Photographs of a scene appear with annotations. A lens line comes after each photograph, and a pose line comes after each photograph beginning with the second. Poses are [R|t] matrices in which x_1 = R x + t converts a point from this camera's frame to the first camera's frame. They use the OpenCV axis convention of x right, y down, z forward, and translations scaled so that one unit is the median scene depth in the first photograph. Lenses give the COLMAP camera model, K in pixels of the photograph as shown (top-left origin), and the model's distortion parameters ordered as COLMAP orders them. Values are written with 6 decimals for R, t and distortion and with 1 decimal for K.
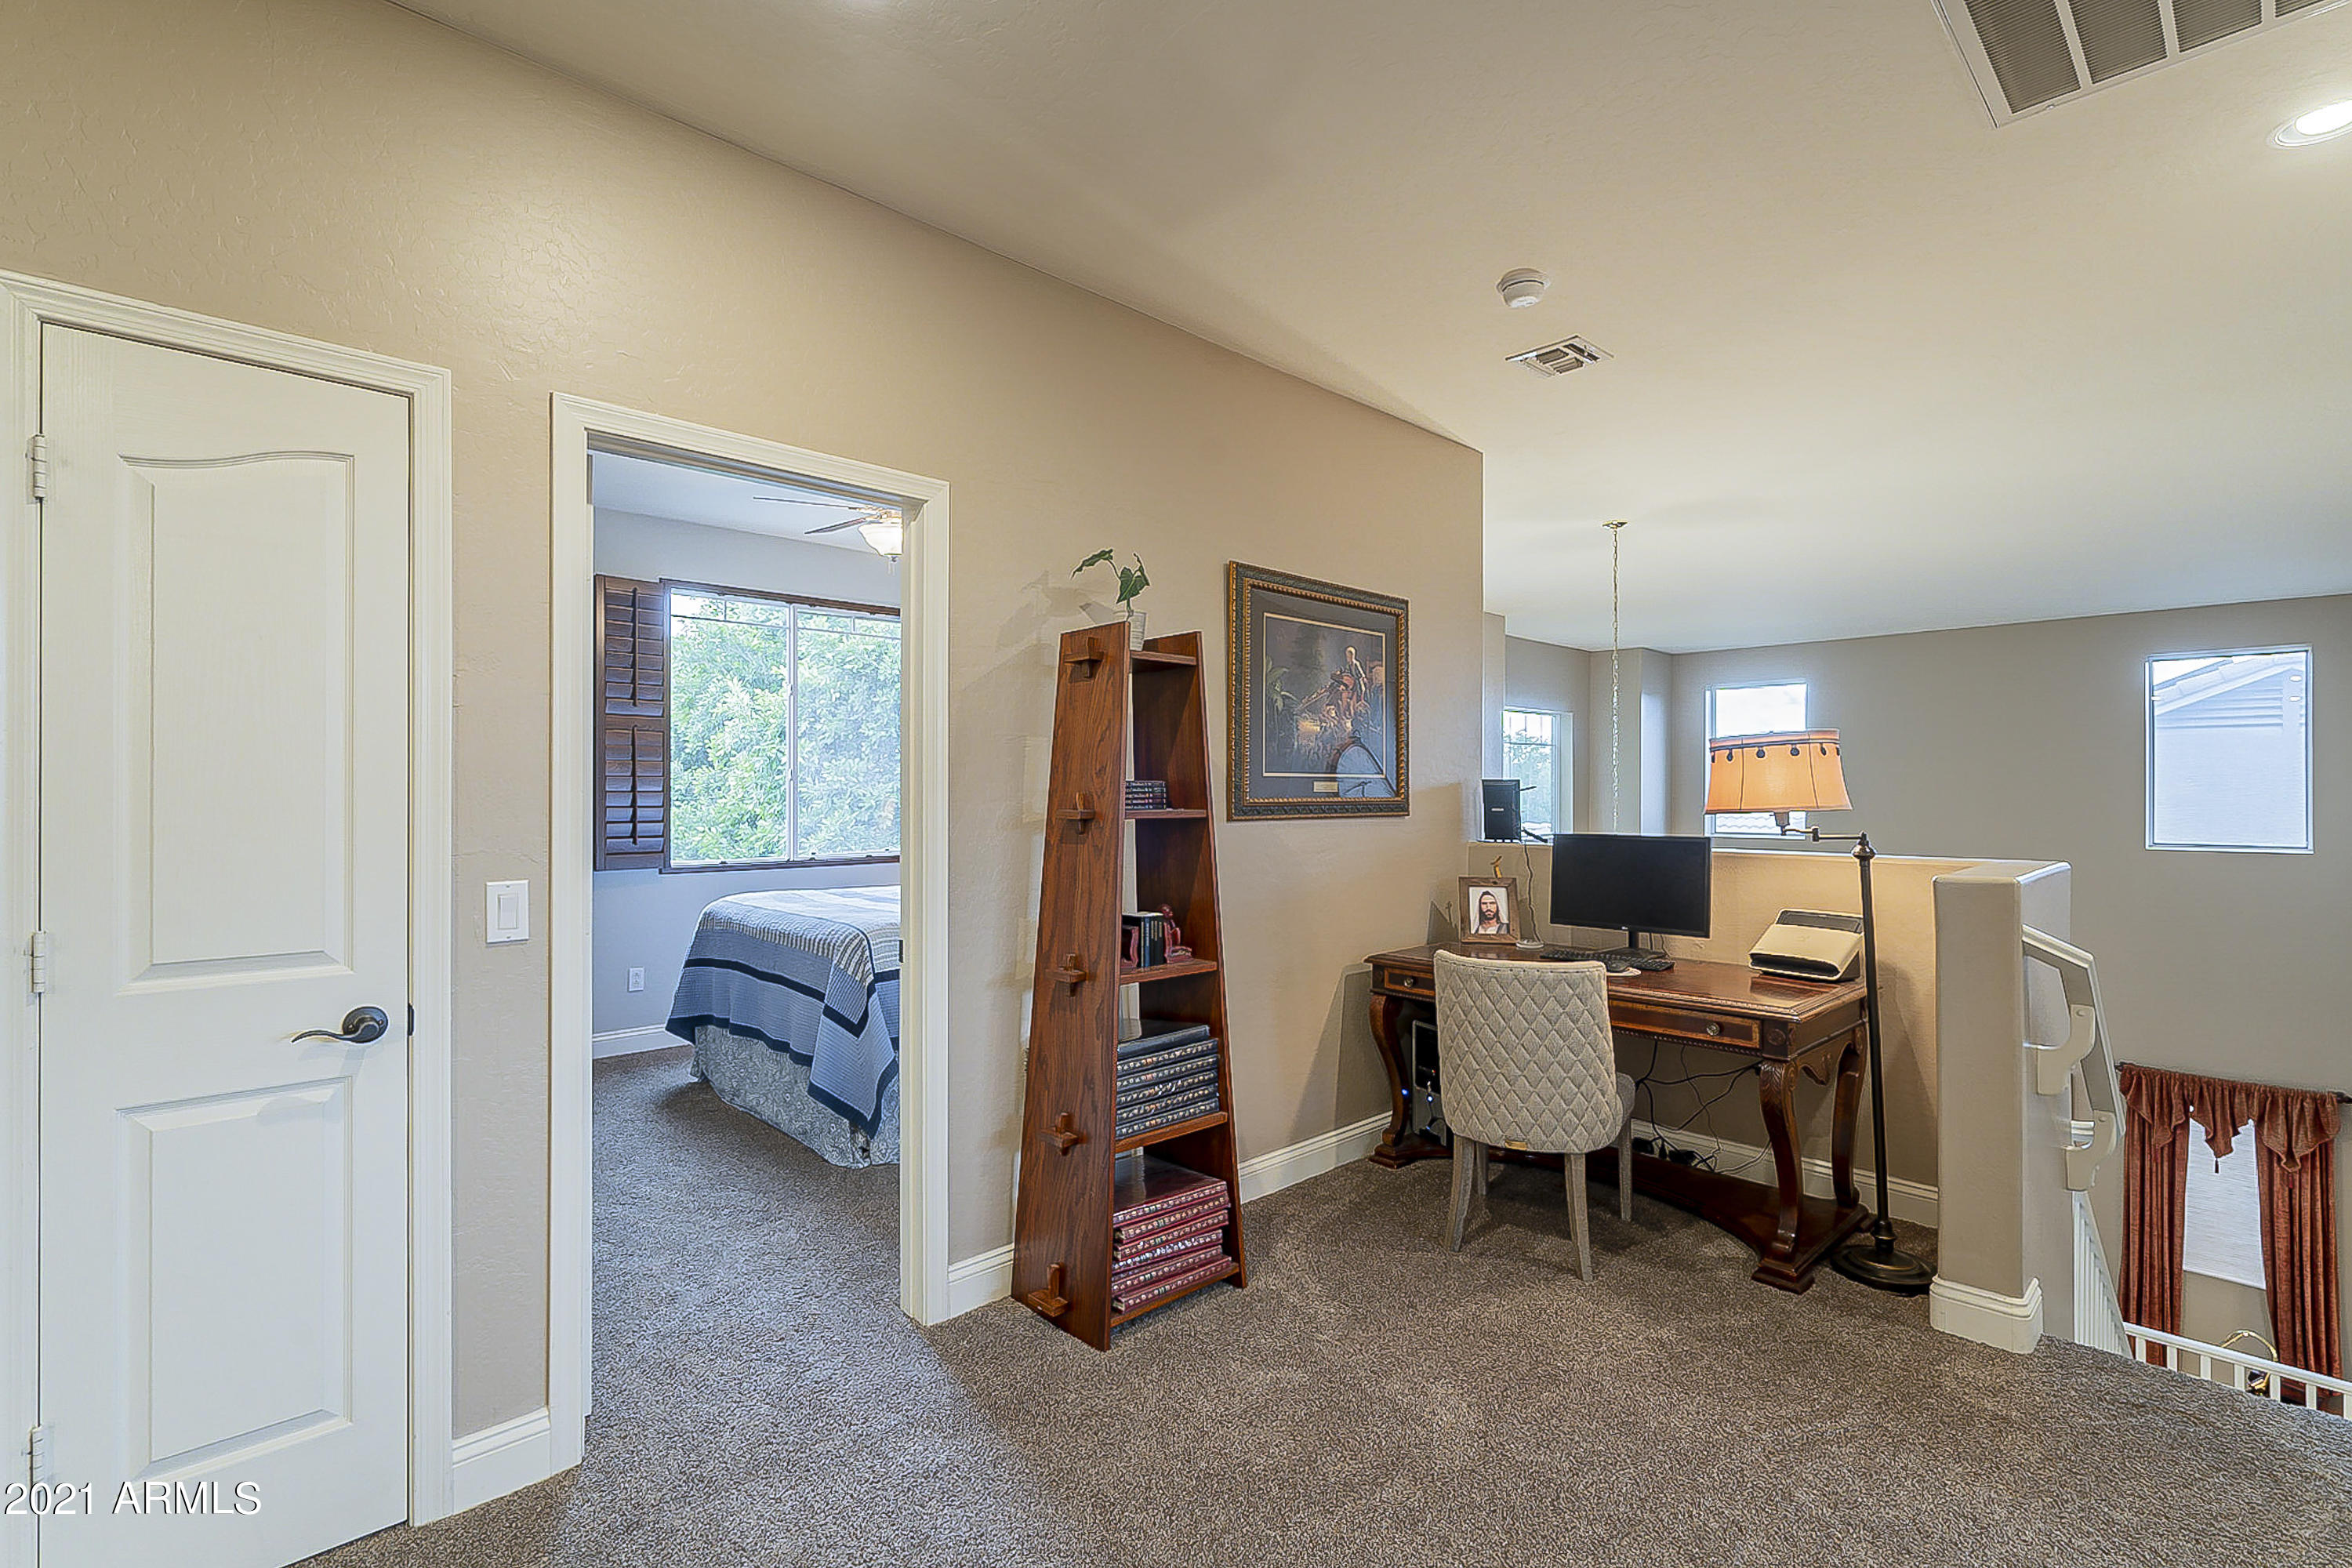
lens RADIAL K [[1079.5, 0, 1177.2], [0, 1079.5, 782.7], [0, 0, 1]] dist [-0.000335, 0.001978]
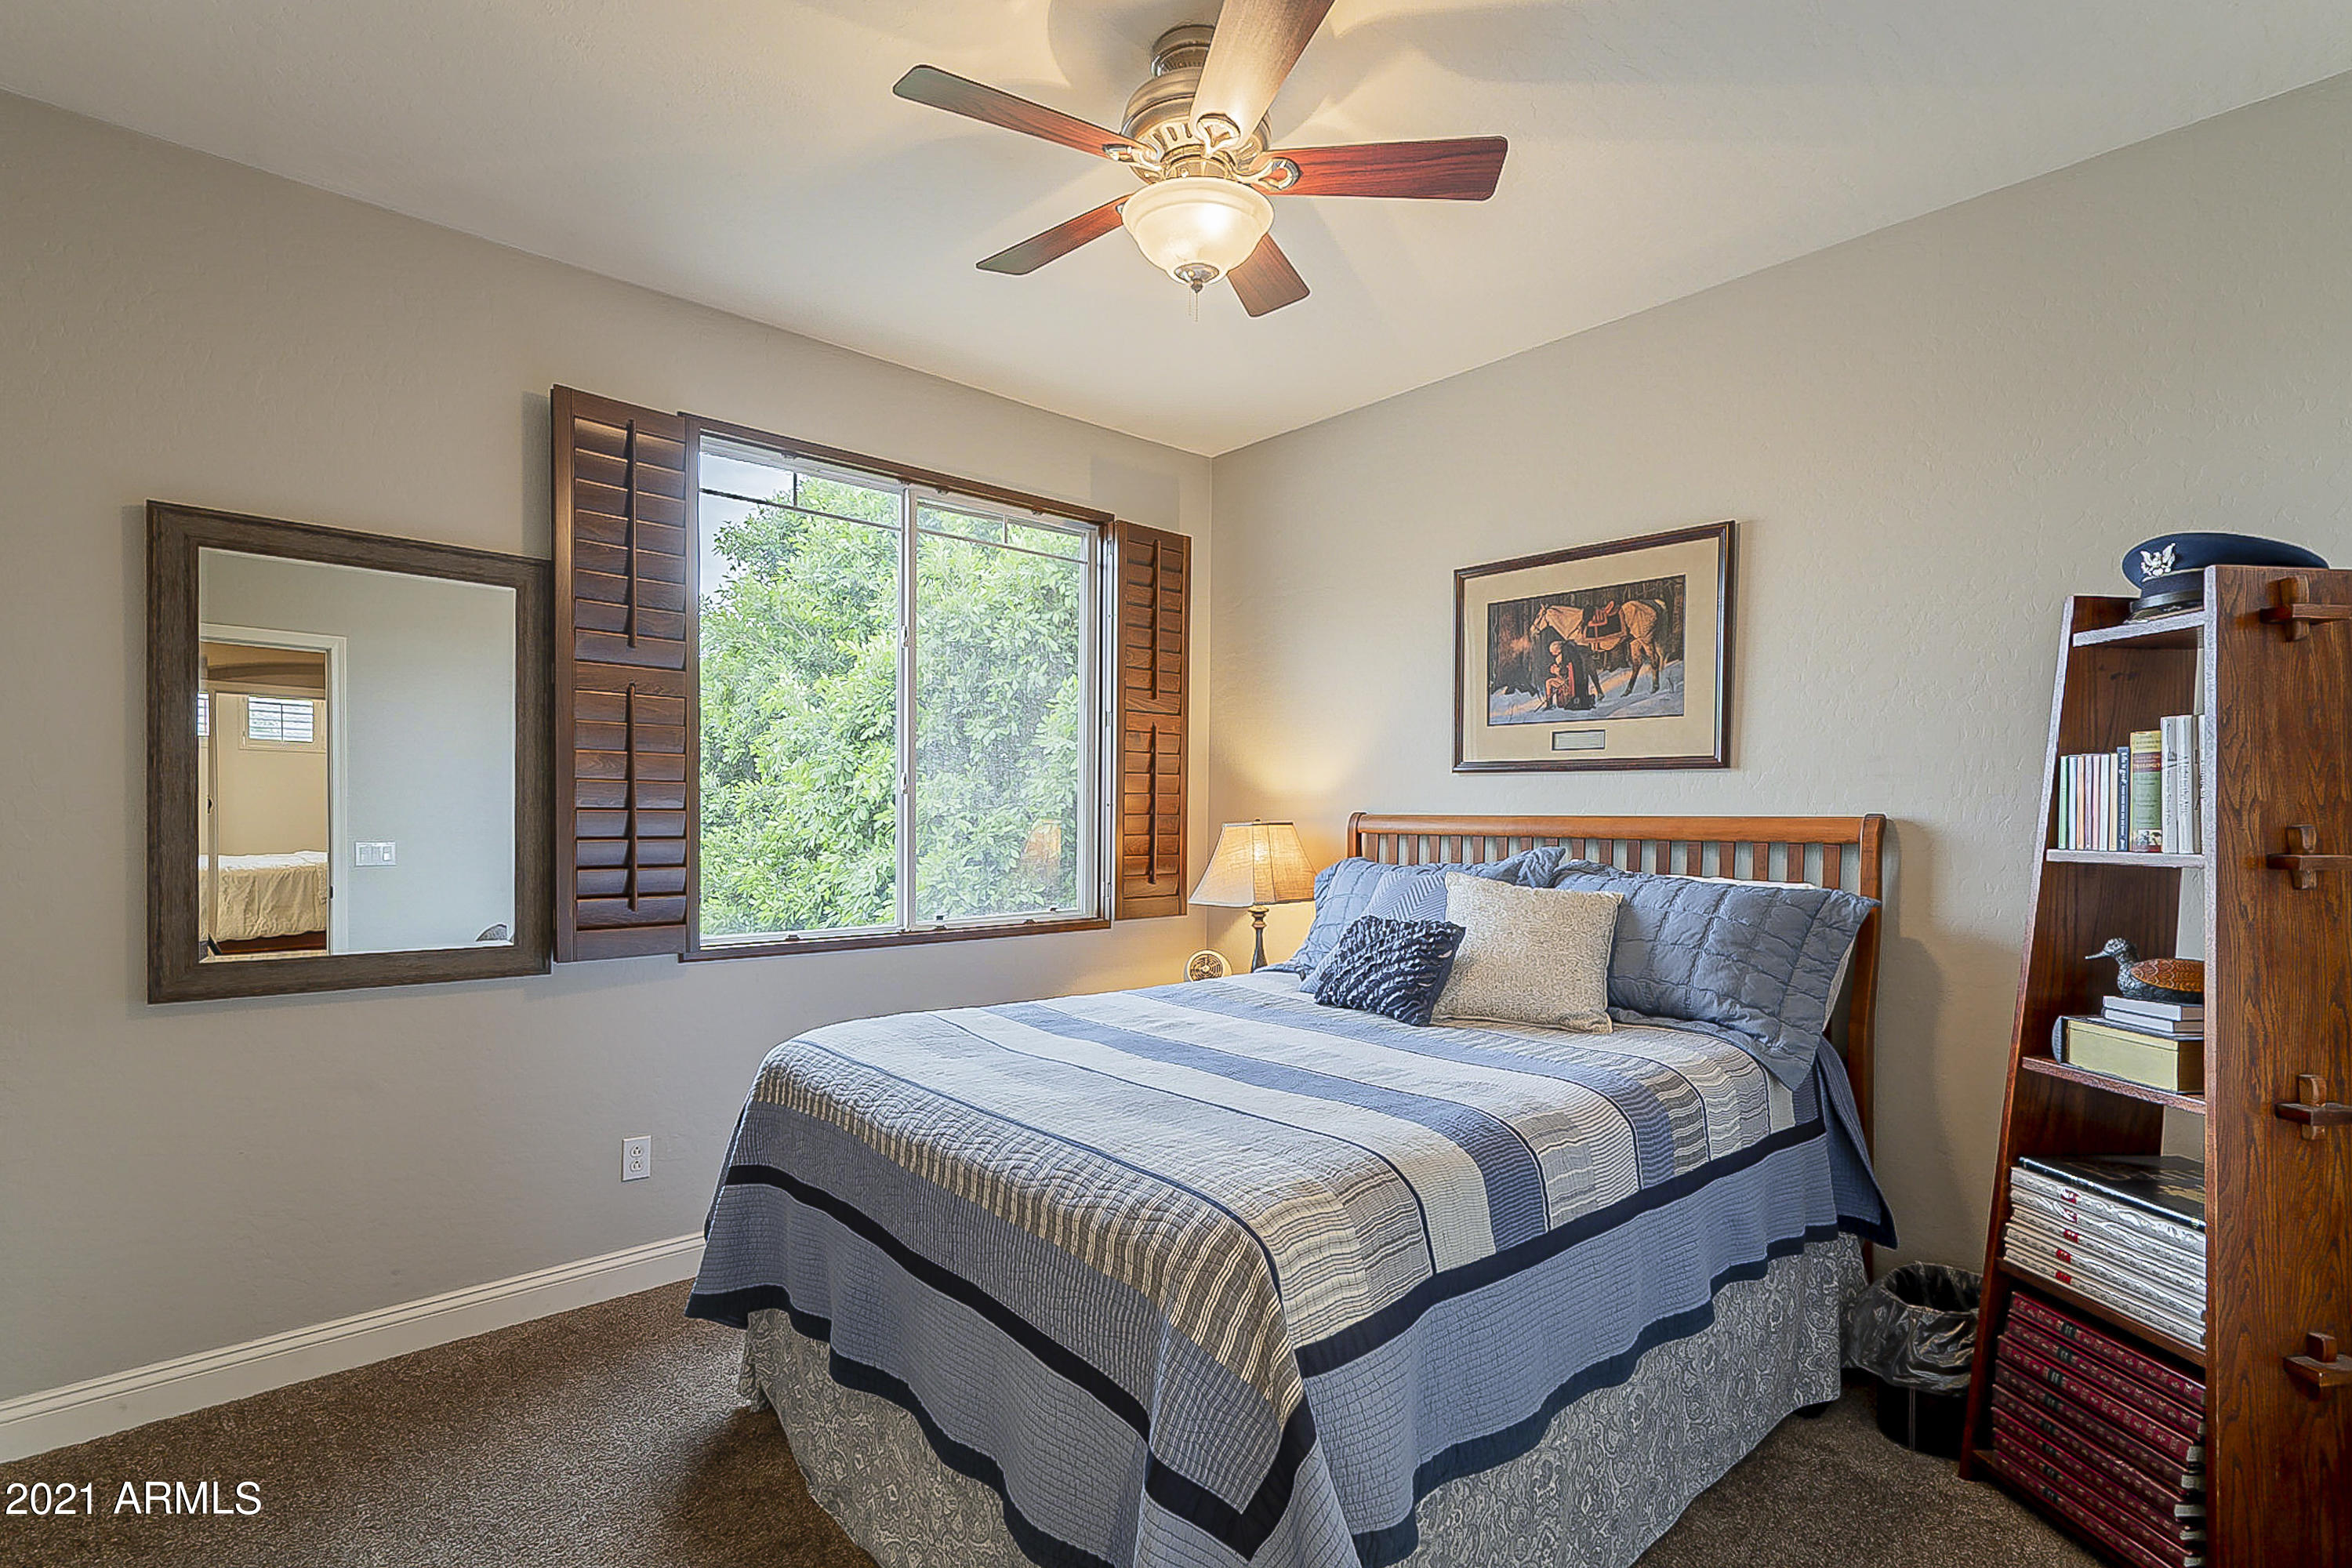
lens RADIAL K [[1079.5, 0, 1167.3], [0, 1079.5, 831.3], [0, 0, 1]] dist [-0.000335, 0.001978]
pose [[0.999364, 0.009609, -0.034327, -0.215350], [-0.008906, 0.999749, 0.020560, 0.005690], [0.034516, -0.020241, 0.999199, 0.466060]]
